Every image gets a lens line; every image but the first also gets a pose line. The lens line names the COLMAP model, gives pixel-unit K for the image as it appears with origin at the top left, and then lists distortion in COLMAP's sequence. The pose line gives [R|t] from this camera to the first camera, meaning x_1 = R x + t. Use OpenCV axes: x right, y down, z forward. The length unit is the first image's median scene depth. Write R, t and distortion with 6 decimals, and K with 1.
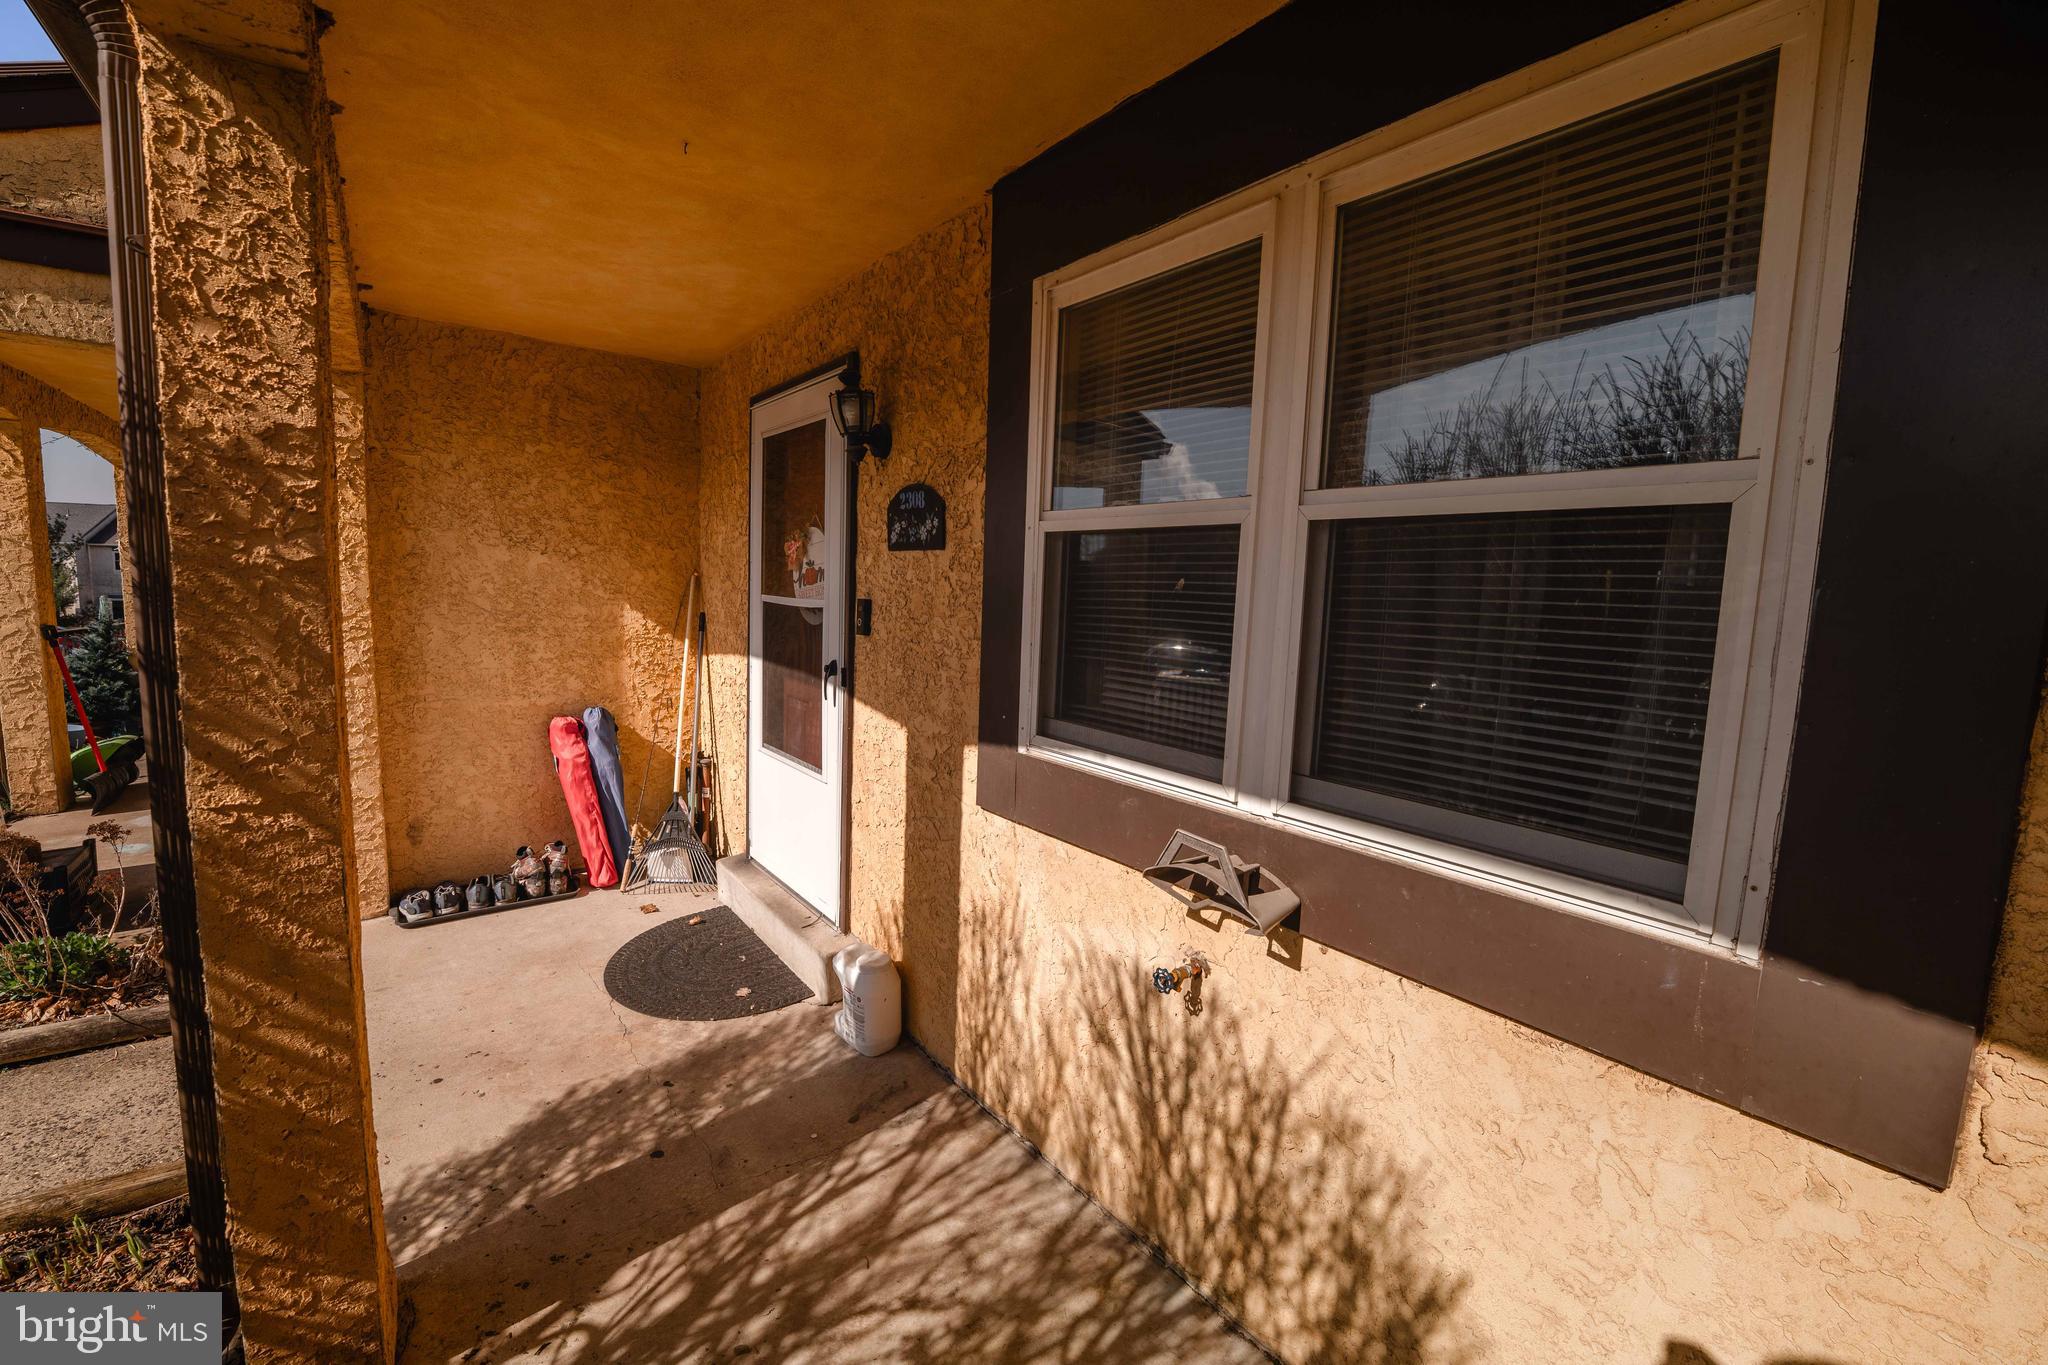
lens RADIAL K [[840.0, 0, 1018.3], [0, 840.0, 678.6], [0, 0, 1]] dist [-0.030305, 0.003834]
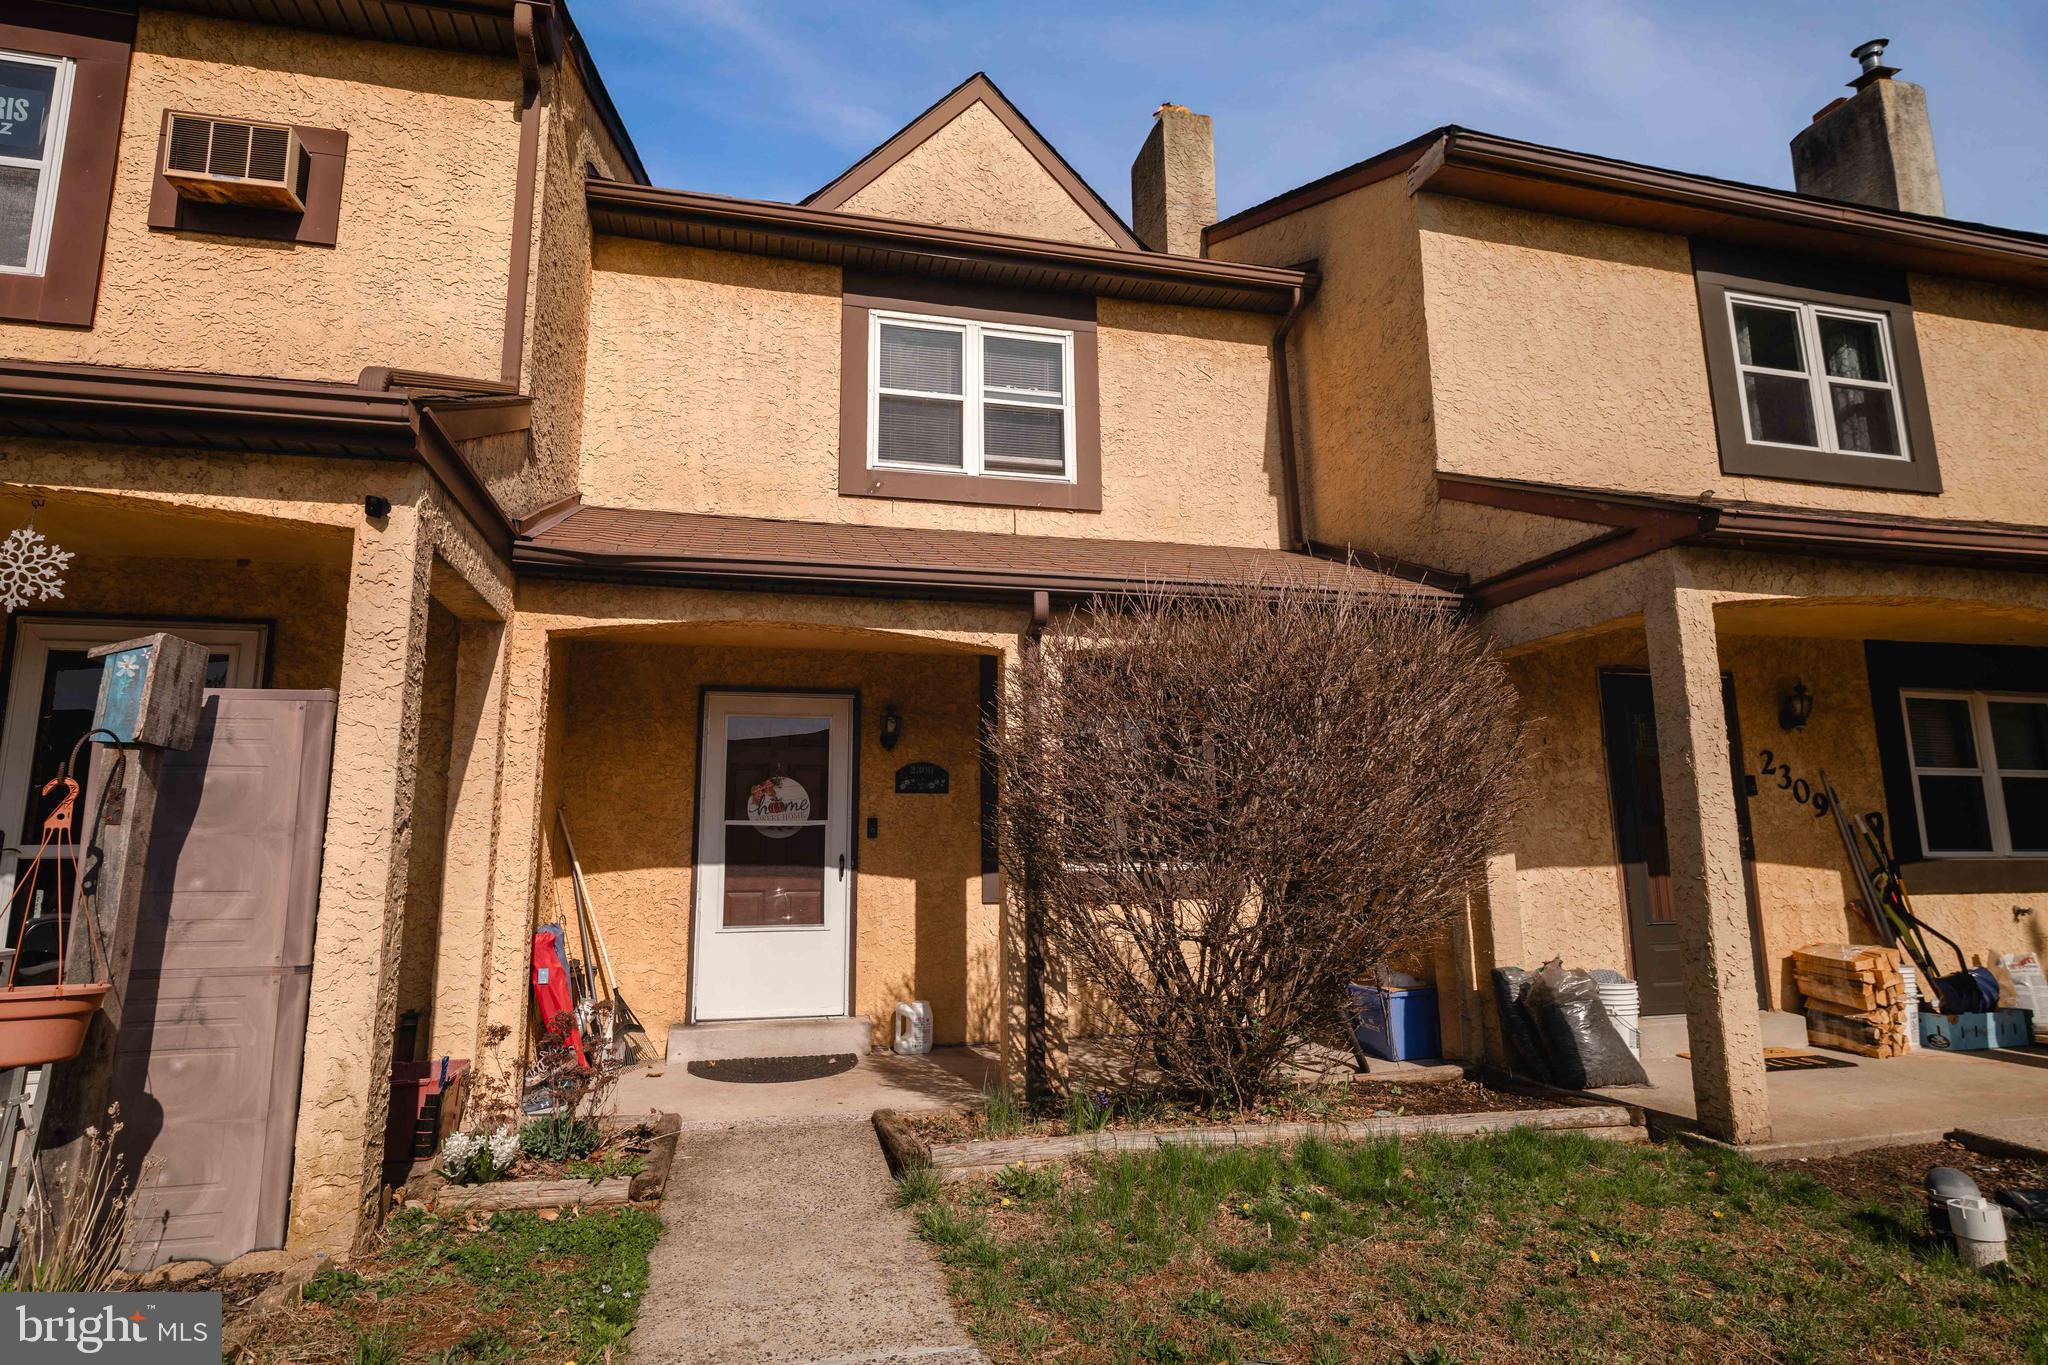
lens RADIAL K [[1094.4, 0, 1031.6], [0, 1094.4, 674.2], [0, 0, 1]] dist [-0.003357, -0.002881]
pose [[0.378980, 0.114600, 0.918281, -2.719486], [0.128156, 0.976241, -0.174725, 0.076316], [-0.916488, 0.183901, 0.355289, -0.312313]]
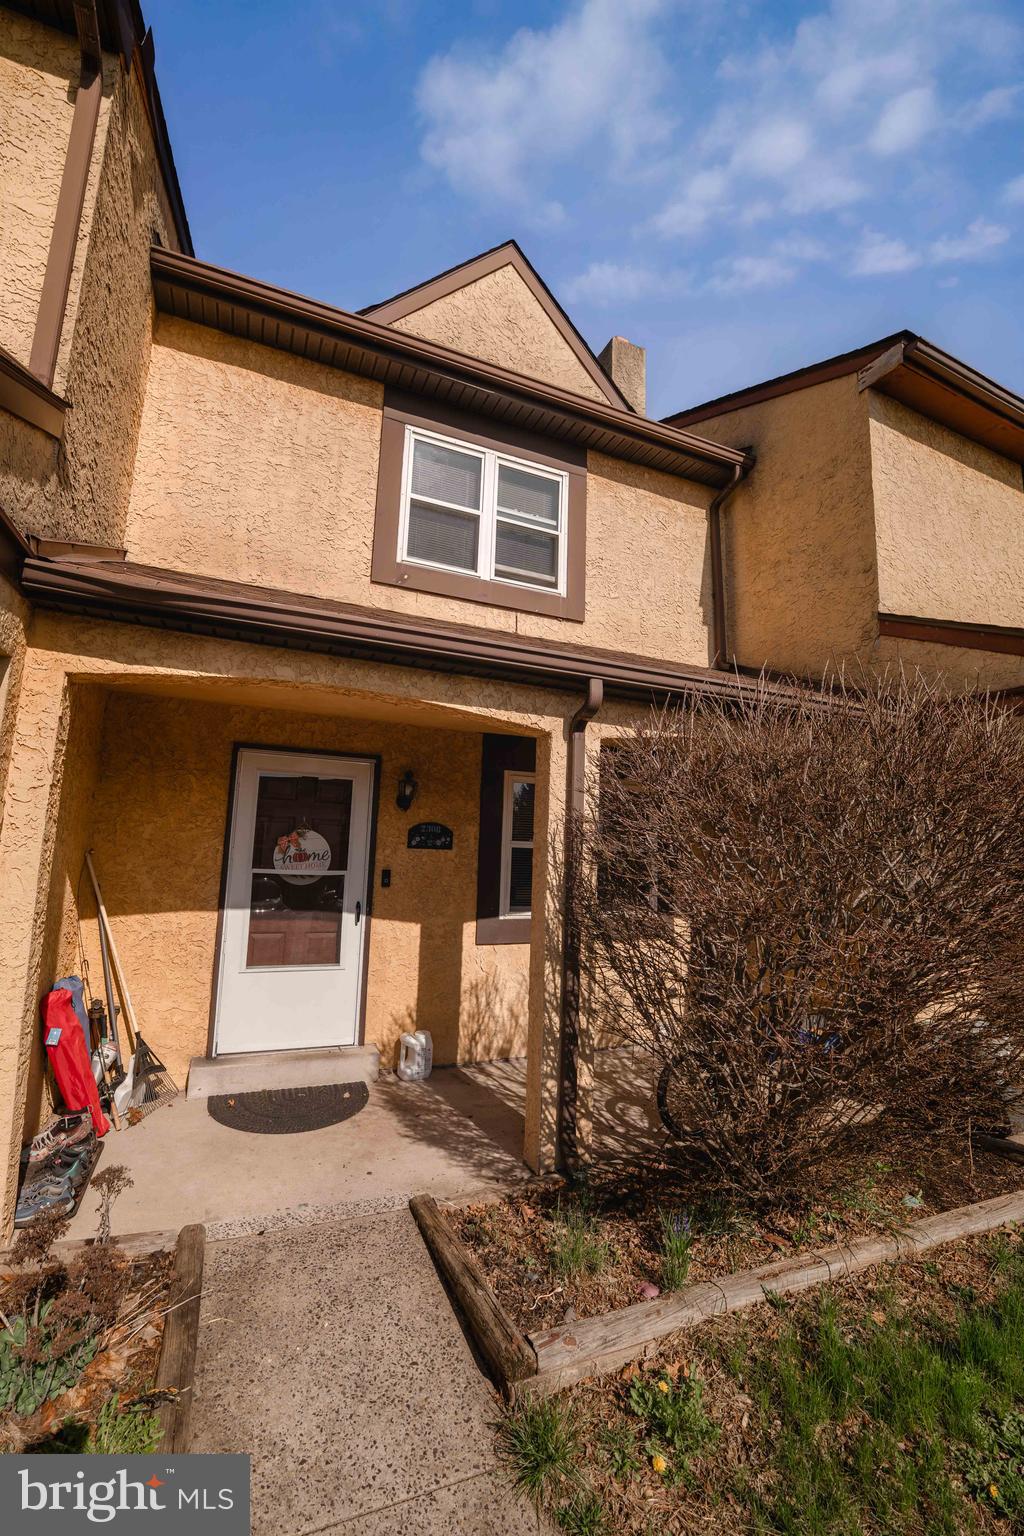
lens RADIAL K [[630.0, 0, 512.3], [0, 630.0, 771.7], [0, 0, 1]] dist [-0.030305, 0.003834]
pose [[0.227250, 0.091118, 0.969564, -1.957441], [0.080800, 0.990416, -0.112016, -0.157607], [-0.970479, 0.103797, 0.217710, 0.355838]]
